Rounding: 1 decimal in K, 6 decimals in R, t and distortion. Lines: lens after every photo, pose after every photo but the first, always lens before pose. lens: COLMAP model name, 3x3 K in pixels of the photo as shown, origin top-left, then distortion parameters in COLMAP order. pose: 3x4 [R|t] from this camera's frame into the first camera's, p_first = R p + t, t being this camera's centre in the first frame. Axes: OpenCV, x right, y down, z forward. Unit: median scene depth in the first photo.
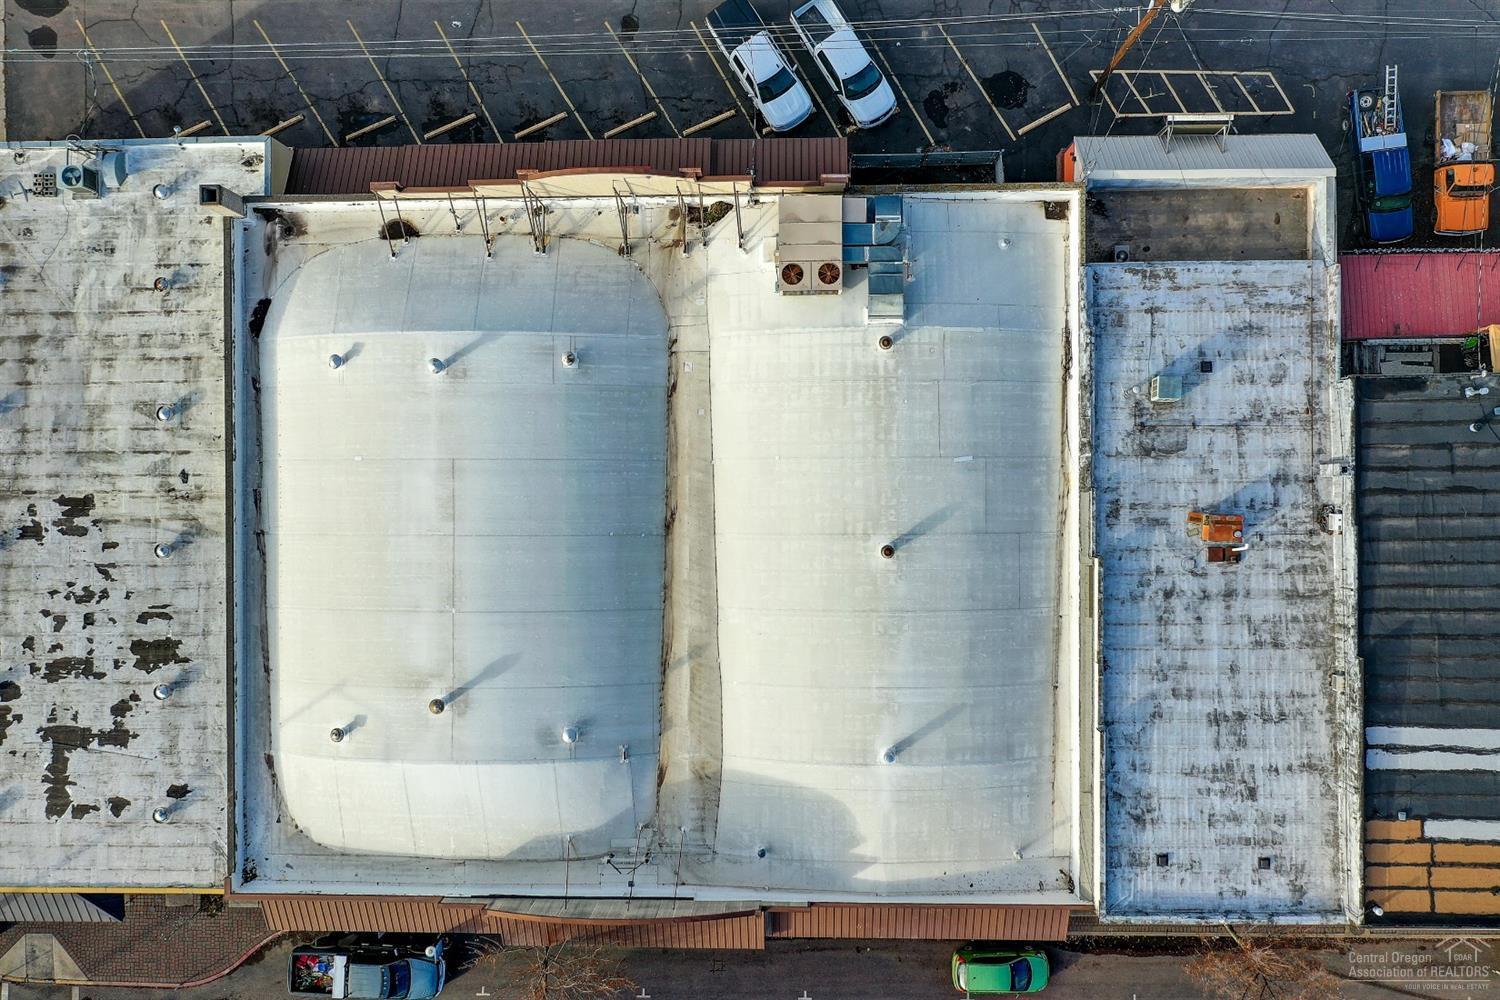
lens RADIAL K [[1179.7, 0, 749.9], [0, 1179.7, 493.6], [0, 0, 1]] dist [0.002504, -0.000767]
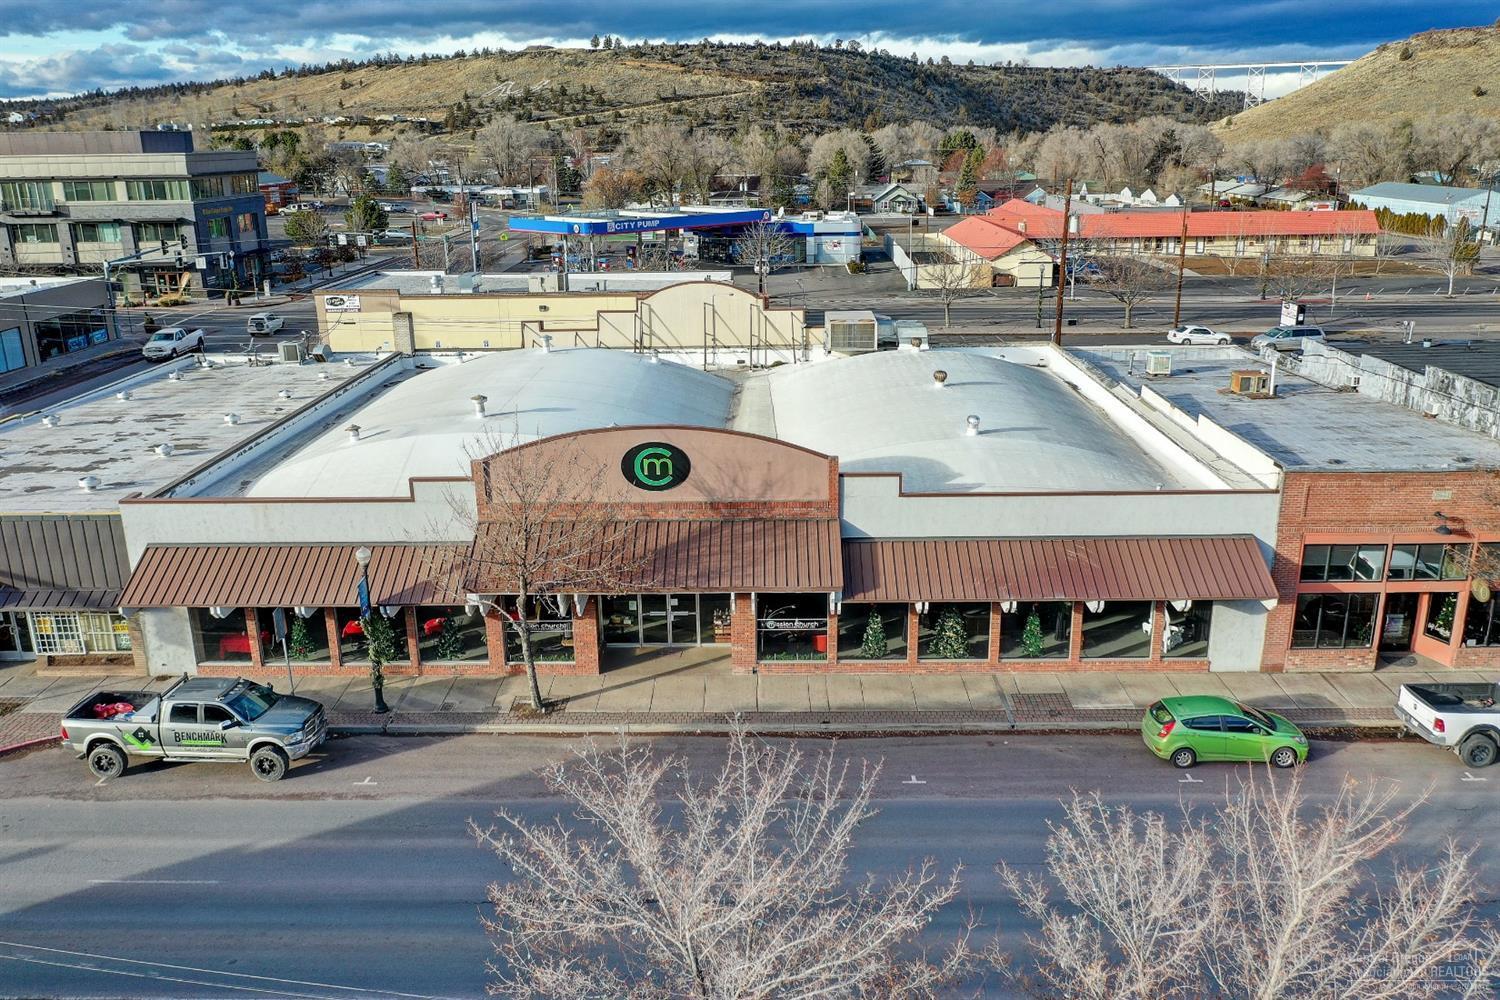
lens RADIAL K [[1179.7, 0, 749.1], [0, 1179.7, 501.2], [0, 0, 1]] dist [0.002504, -0.000767]
pose [[0.999365, 0.033356, -0.012493, -0.036418], [-0.021638, 0.289930, -0.956803, 1.045040], [-0.028293, 0.956466, 0.290468, 0.768067]]
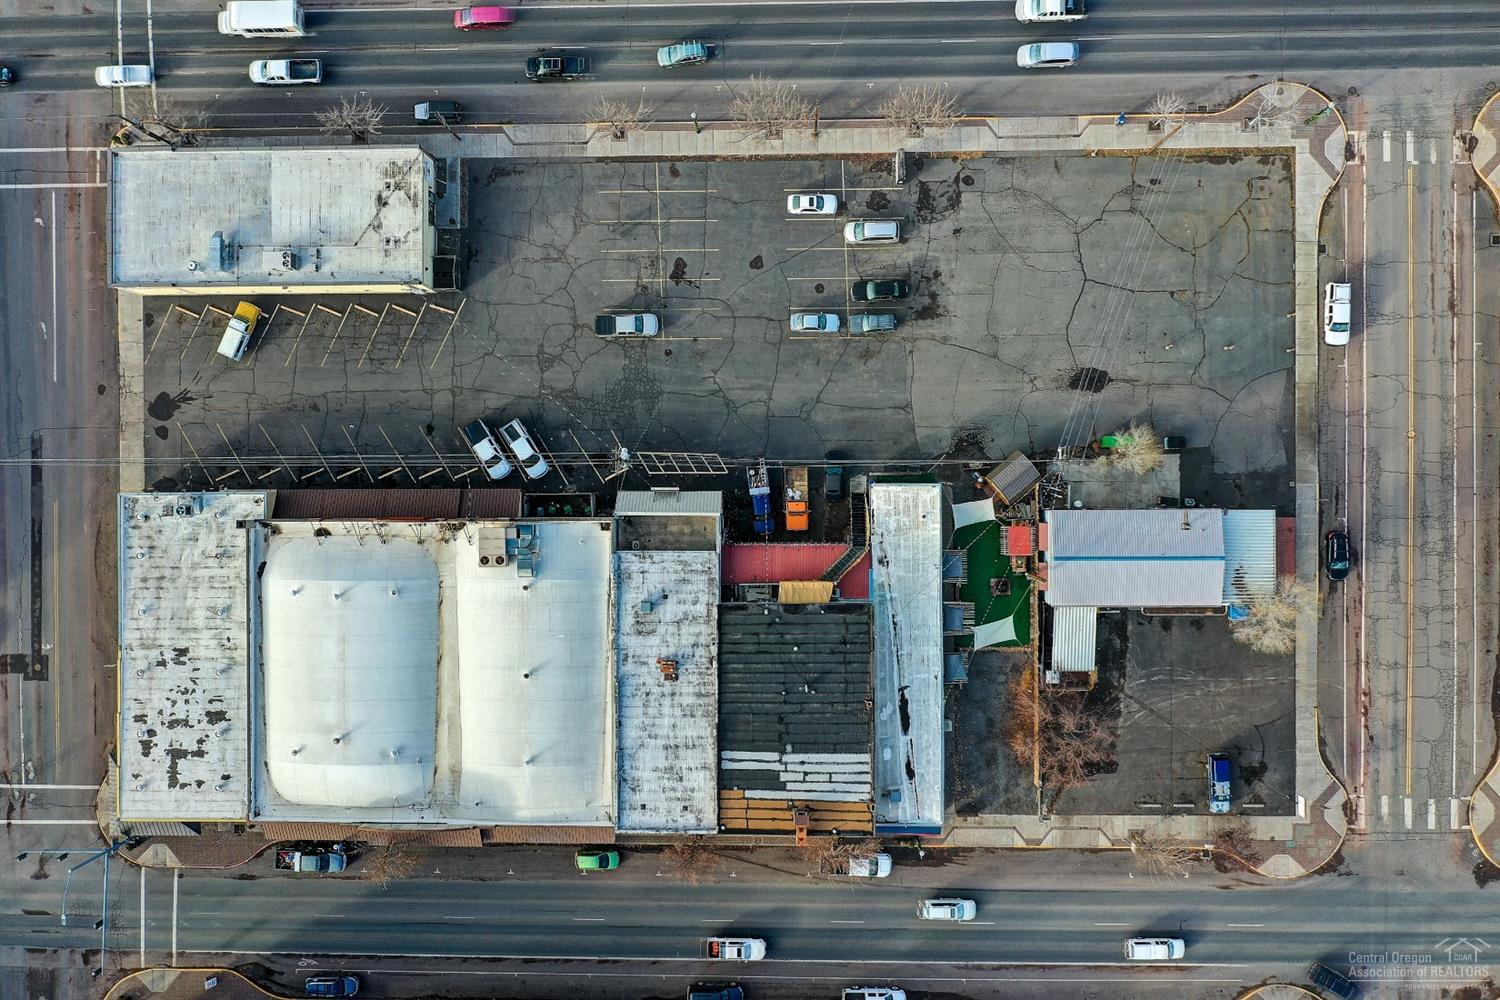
lens RADIAL K [[1179.7, 0, 744.2], [0, 1179.7, 500.0], [0, 0, 1]] dist [0.002504, -0.000767]
pose [[0.999981, 0.001528, -0.006019, 0.540243], [-0.001513, 0.999996, 0.002480, -0.296154], [0.006023, -0.002471, 0.999979, -1.297513]]
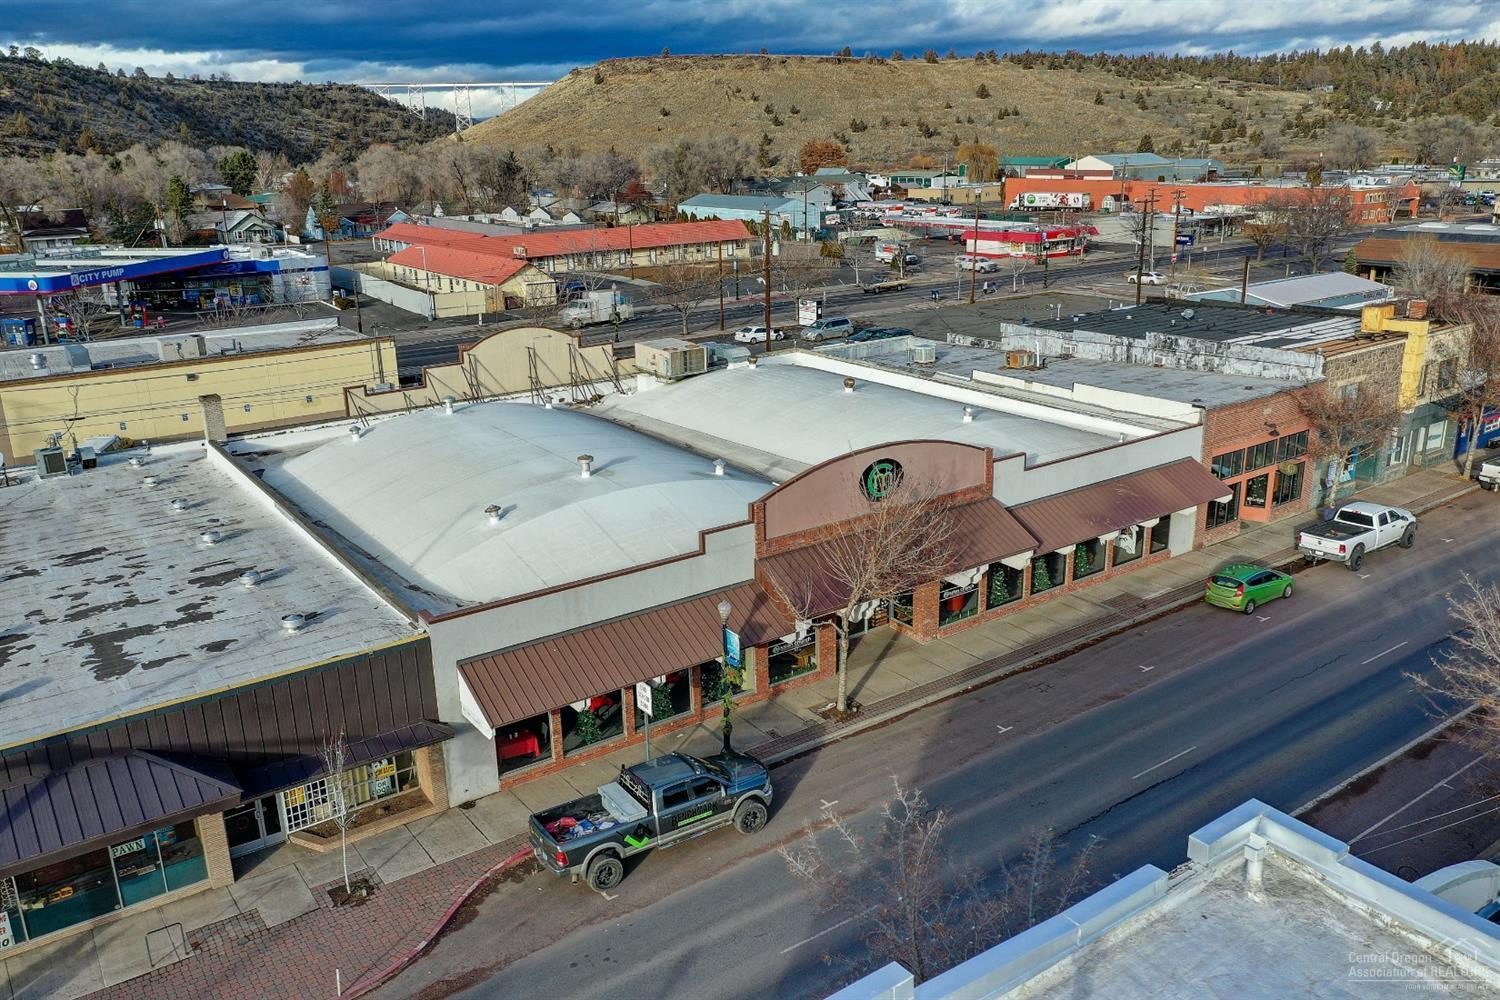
lens RADIAL K [[1179.7, 0, 752.5], [0, 1179.7, 501.3], [0, 0, 1]] dist [0.002504, -0.000767]
pose [[0.817407, -0.148811, 0.556508, -0.656086], [0.576011, 0.223845, -0.786196, 0.959903], [-0.007577, 0.963197, 0.268690, 0.748087]]
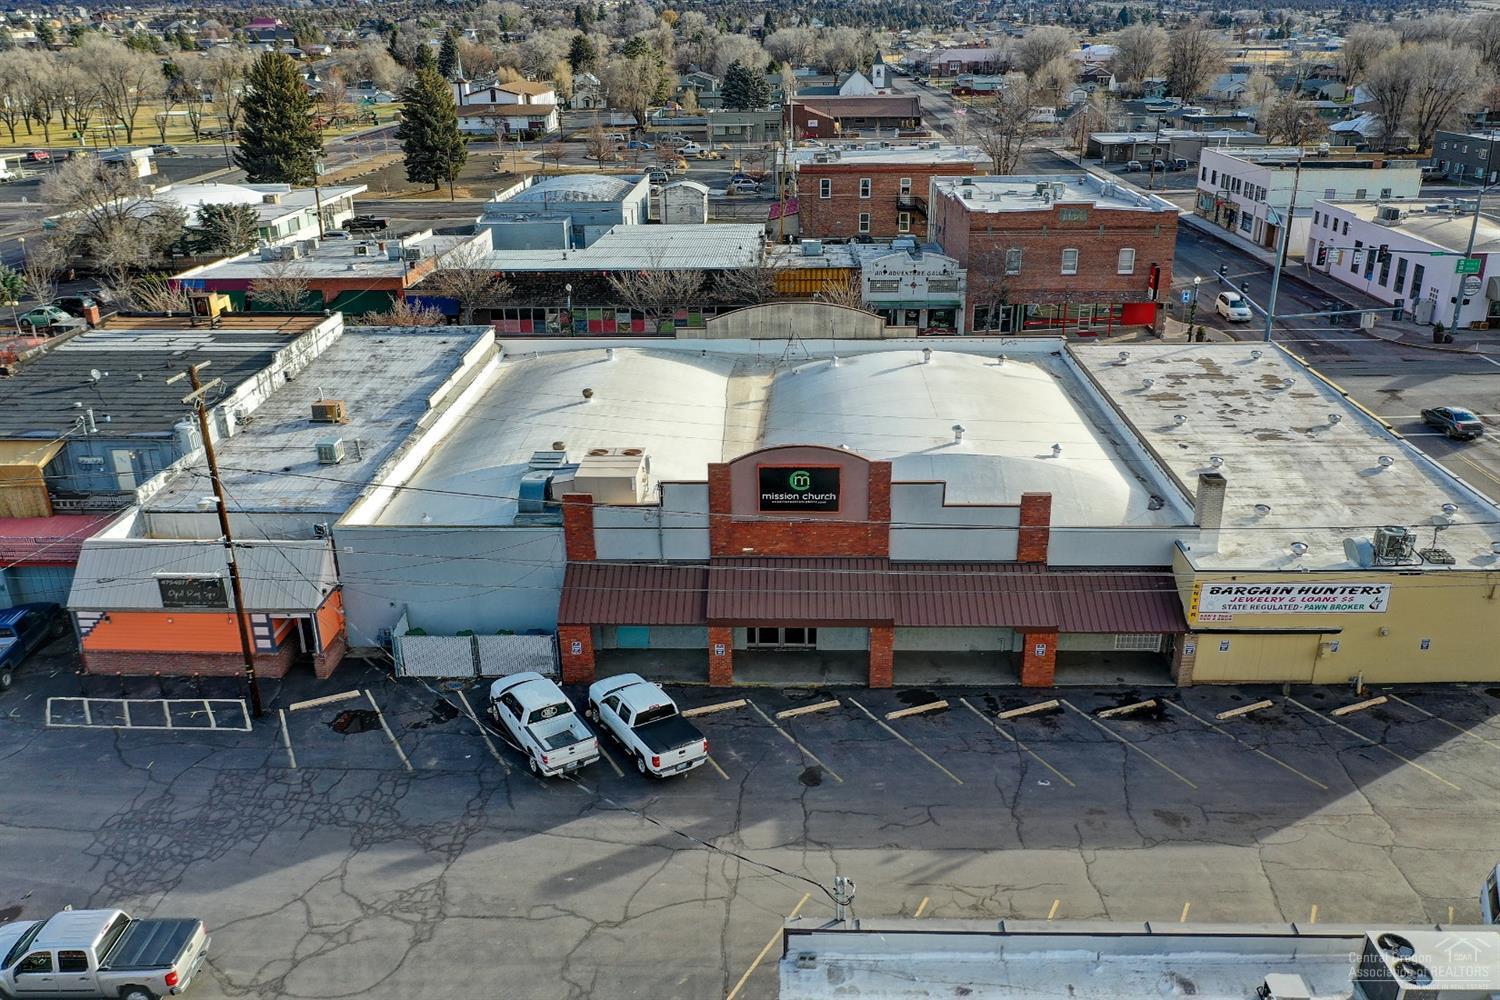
lens RADIAL K [[1179.7, 0, 752.7], [0, 1179.7, 493.7], [0, 0, 1]] dist [0.002504, -0.000767]
pose [[-0.997661, 0.038895, 0.056204, -0.126029], [0.037289, -0.379429, 0.924469, -1.126823], [0.057283, 0.924403, 0.377092, 0.595083]]
